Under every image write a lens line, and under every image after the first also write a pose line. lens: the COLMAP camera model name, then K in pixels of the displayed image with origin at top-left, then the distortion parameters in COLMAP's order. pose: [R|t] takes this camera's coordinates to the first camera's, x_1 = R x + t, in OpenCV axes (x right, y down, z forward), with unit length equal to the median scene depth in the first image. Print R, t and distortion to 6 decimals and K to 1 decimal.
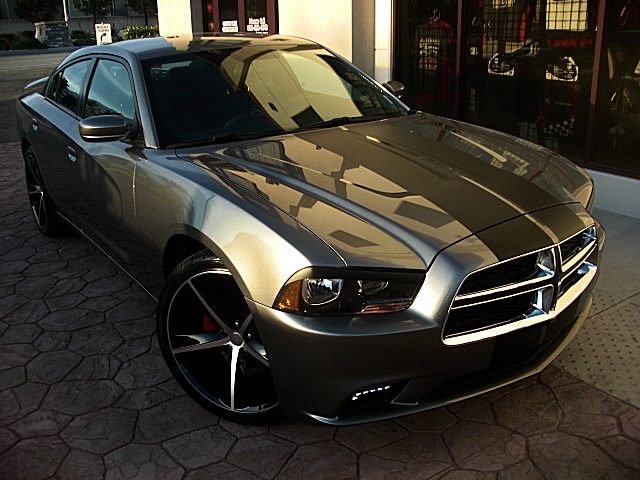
lens RADIAL K [[626.1, 0, 320.0], [0, 626.1, 240.0], [0, 0, 1]] dist [-0.219550, 0.207389]
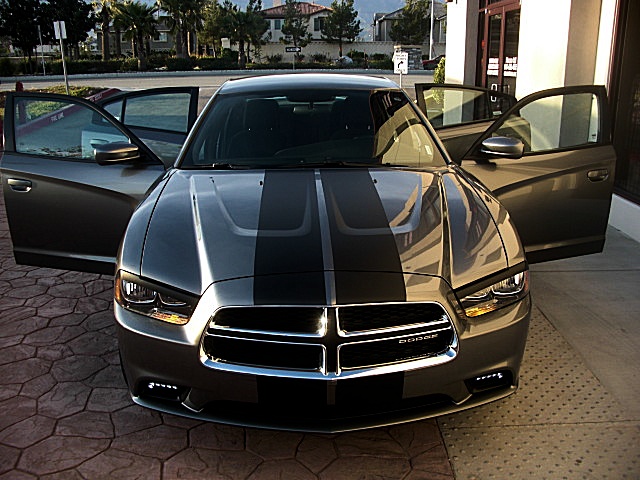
lens RADIAL K [[626.1, 0, 320.0], [0, 626.1, 240.0], [0, 0, 1]] dist [-0.219550, 0.207389]
pose [[0.832420, 0.175070, -0.525763, 0.717132], [-0.197034, 0.980290, 0.014463, -0.088363], [0.517933, 0.091554, 0.850508, 0.100902]]
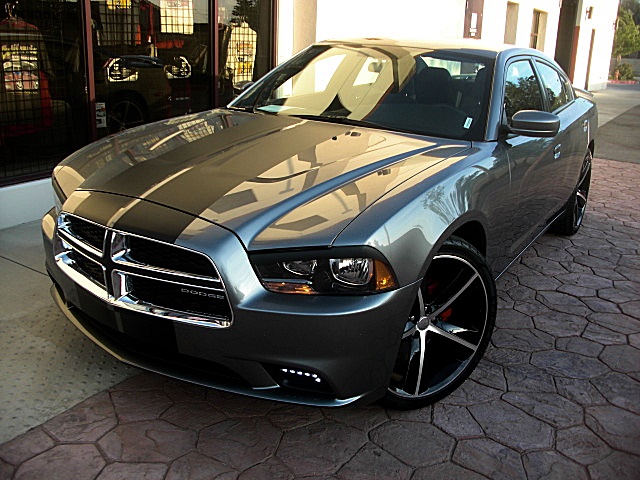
lens RADIAL K [[626.1, 0, 320.0], [0, 626.1, 240.0], [0, 0, 1]] dist [-0.219550, 0.207389]
pose [[0.368149, 0.326955, -0.870383, 1.120546], [-0.358354, 0.913702, 0.191653, -0.235886], [0.857933, 0.241348, 0.453544, 0.694507]]
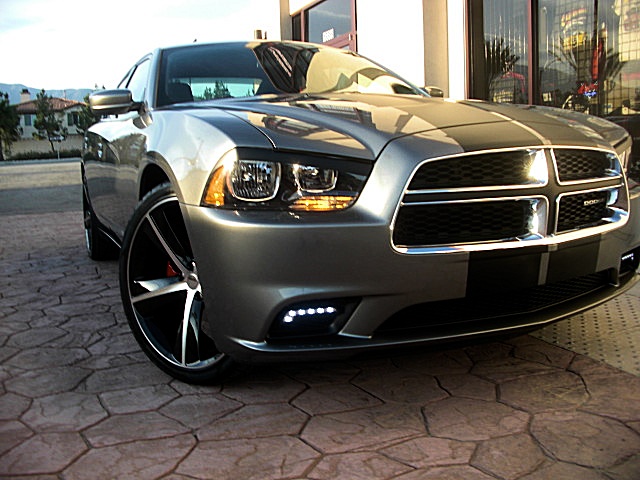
lens RADIAL K [[626.1, 0, 320.0], [0, 626.1, 240.0], [0, 0, 1]] dist [-0.219550, 0.207389]
pose [[0.982305, 0.014137, -0.186753, 0.198485], [-0.049326, 0.981471, -0.185154, 0.241852], [0.180675, 0.191090, 0.964801, 0.151845]]
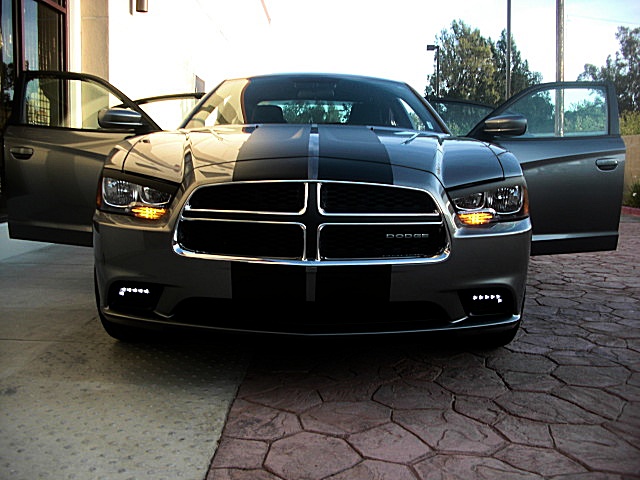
lens RADIAL K [[626.1, 0, 320.0], [0, 626.1, 240.0], [0, 0, 1]] dist [-0.219550, 0.207389]
pose [[0.809868, 0.111023, -0.576010, 0.777826], [-0.232405, 0.962303, -0.141283, 0.186295], [0.538610, 0.248289, 0.805141, 0.211175]]
